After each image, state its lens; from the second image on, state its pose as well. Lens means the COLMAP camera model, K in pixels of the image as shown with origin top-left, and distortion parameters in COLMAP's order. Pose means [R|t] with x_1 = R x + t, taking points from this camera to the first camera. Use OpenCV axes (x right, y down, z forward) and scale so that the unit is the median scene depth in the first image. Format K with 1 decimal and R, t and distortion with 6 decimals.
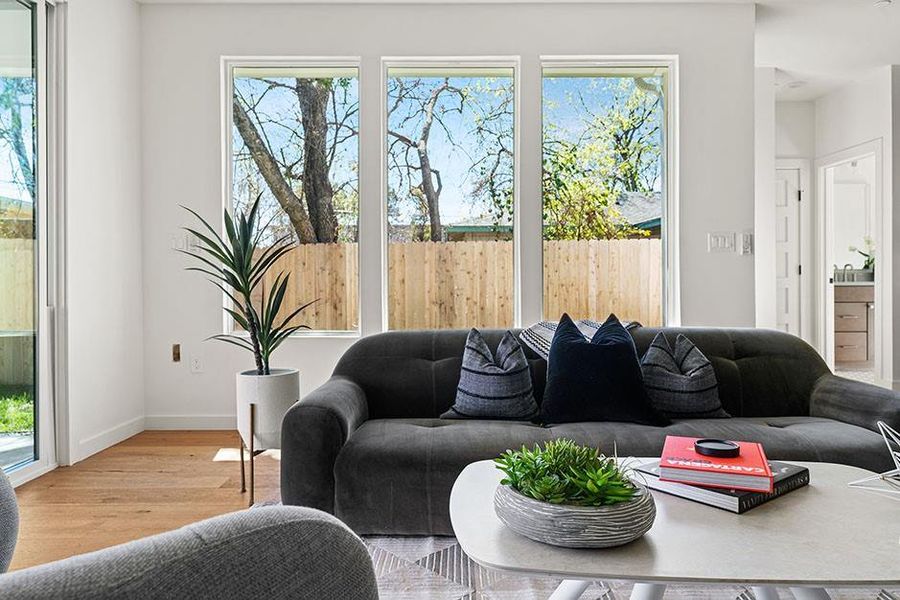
lens RADIAL K [[636.8, 0, 454.6], [0, 636.8, 294.3], [0, 0, 1]] dist [-0.017780, 0.004572]
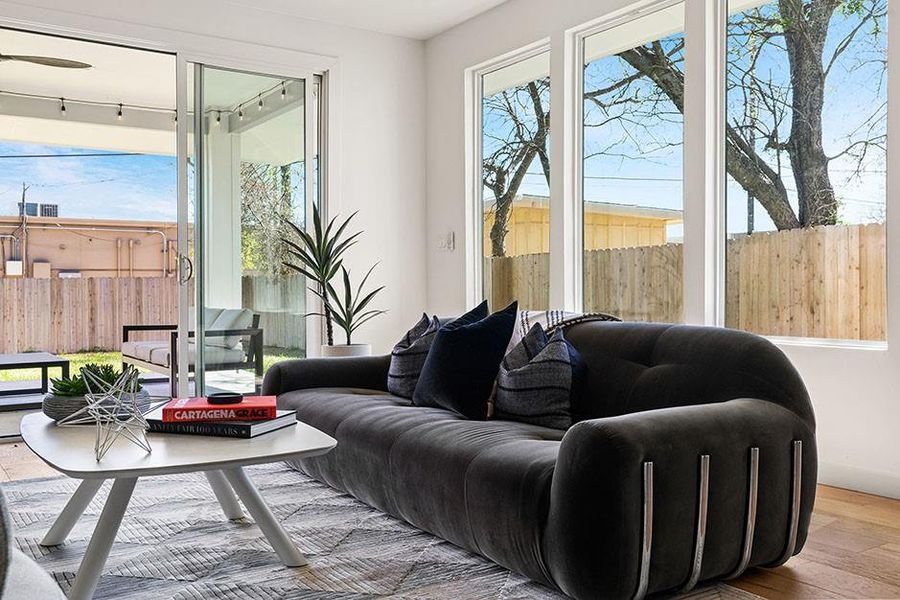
lens RADIAL K [[816.0, 0, 457.3], [0, 816.0, 298.4], [0, 0, 1]] dist [0.012410, 0.000000]
pose [[0.561645, 0.006909, -0.827350, 0.512093], [-0.011859, 0.999930, 0.000300, 0.012660], [0.827294, 0.009643, 0.561687, 0.131053]]
